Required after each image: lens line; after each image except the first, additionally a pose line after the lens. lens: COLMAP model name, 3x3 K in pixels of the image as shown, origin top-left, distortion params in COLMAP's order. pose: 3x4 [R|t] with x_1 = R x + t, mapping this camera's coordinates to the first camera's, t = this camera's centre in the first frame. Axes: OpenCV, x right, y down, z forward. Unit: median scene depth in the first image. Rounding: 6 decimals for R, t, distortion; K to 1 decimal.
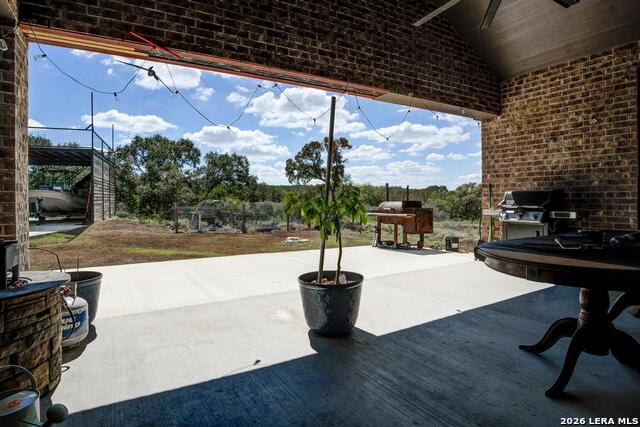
lens RADIAL K [[357.0, 0, 321.1], [0, 357.0, 210.2], [0, 0, 1]] dist [-0.040790, 0.005310]
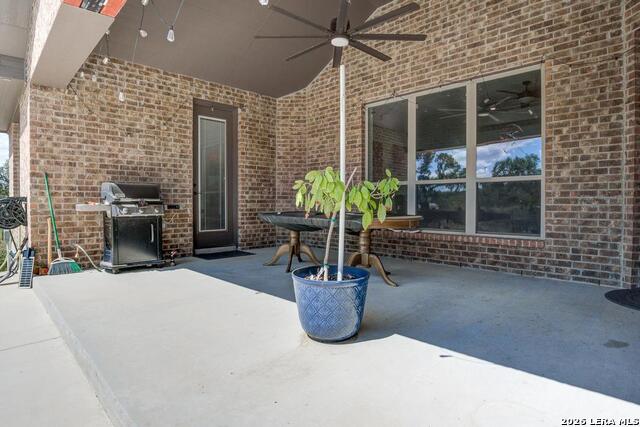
lens RADIAL K [[357.0, 0, 321.9], [0, 357.0, 210.9], [0, 0, 1]] dist [-0.040790, 0.005310]
pose [[-0.241043, -0.023017, 0.970241, -0.466074], [0.028819, 0.999108, 0.030862, 0.002860], [-0.970086, 0.035400, -0.240165, 0.711890]]
